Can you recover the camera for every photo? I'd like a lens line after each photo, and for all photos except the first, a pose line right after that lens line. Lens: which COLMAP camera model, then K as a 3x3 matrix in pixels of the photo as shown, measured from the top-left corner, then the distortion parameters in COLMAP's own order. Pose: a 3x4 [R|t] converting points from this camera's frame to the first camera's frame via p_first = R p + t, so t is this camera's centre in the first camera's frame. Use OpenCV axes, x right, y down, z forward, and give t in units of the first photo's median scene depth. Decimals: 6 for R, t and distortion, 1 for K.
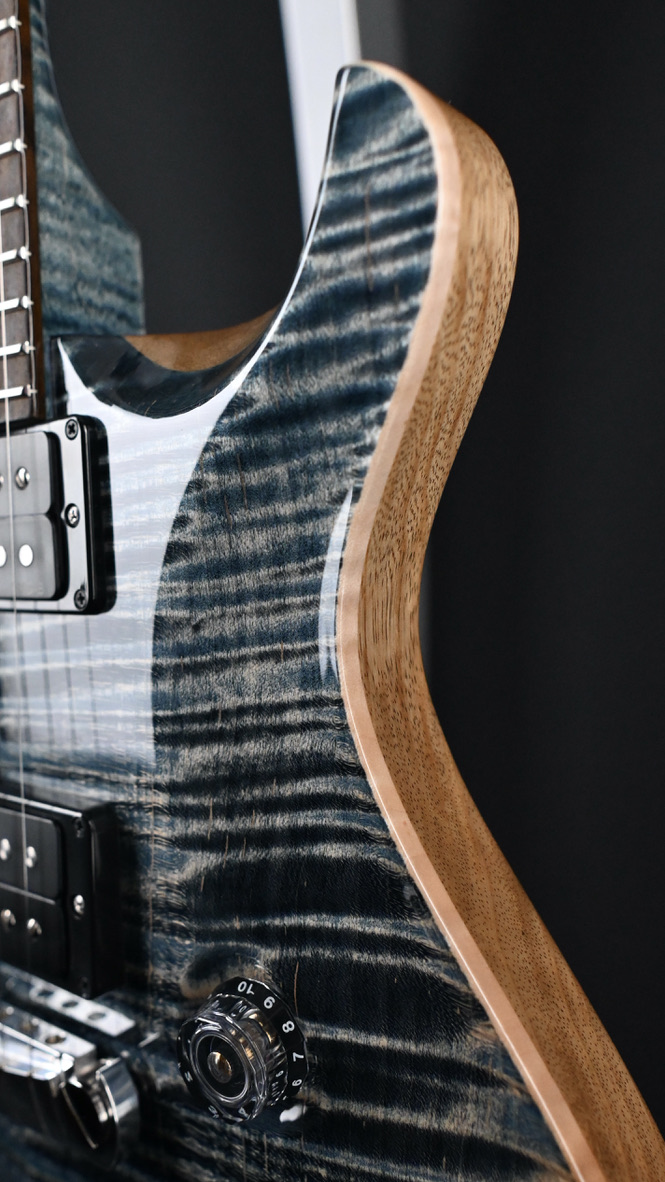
lens RADIAL K [[873.4, 0, 337.8], [0, 873.4, 597.3], [0, 0, 1]] dist [0.020019, -0.002888]
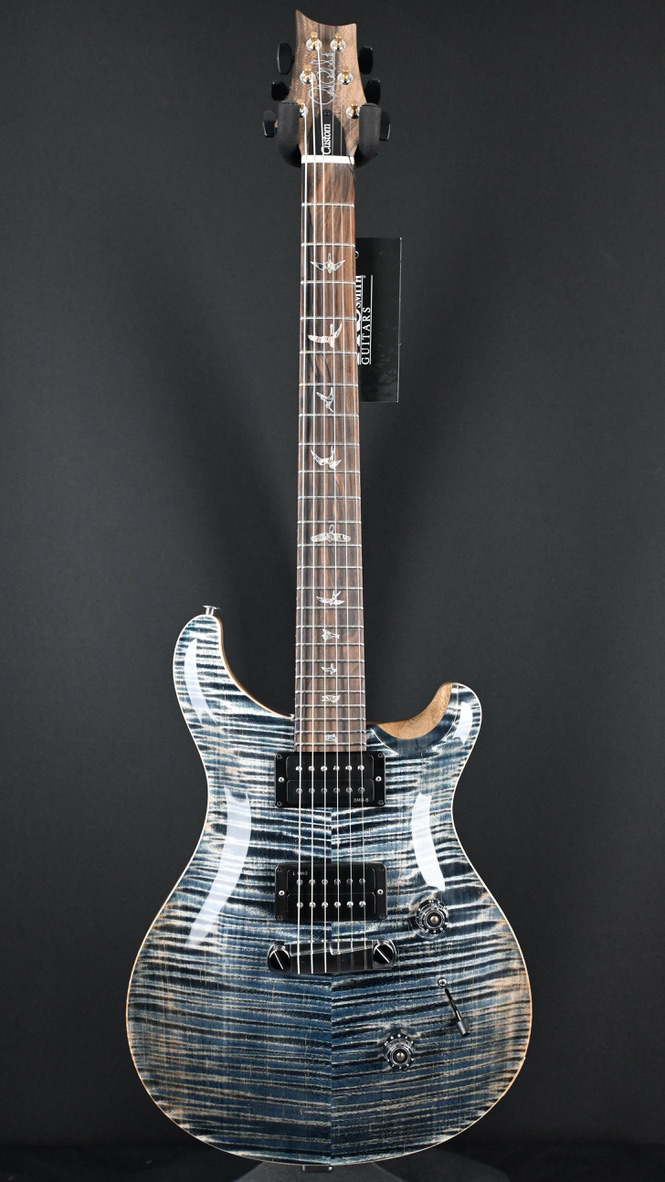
lens RADIAL K [[873.4, 0, 337.8], [0, 873.4, 597.3], [0, 0, 1]] dist [0.020019, -0.002888]
pose [[0.773611, 0.052588, 0.631475, -3.119174], [0.036878, 0.991125, -0.127718, -0.438725], [-0.632586, 0.122091, 0.764806, -1.994359]]
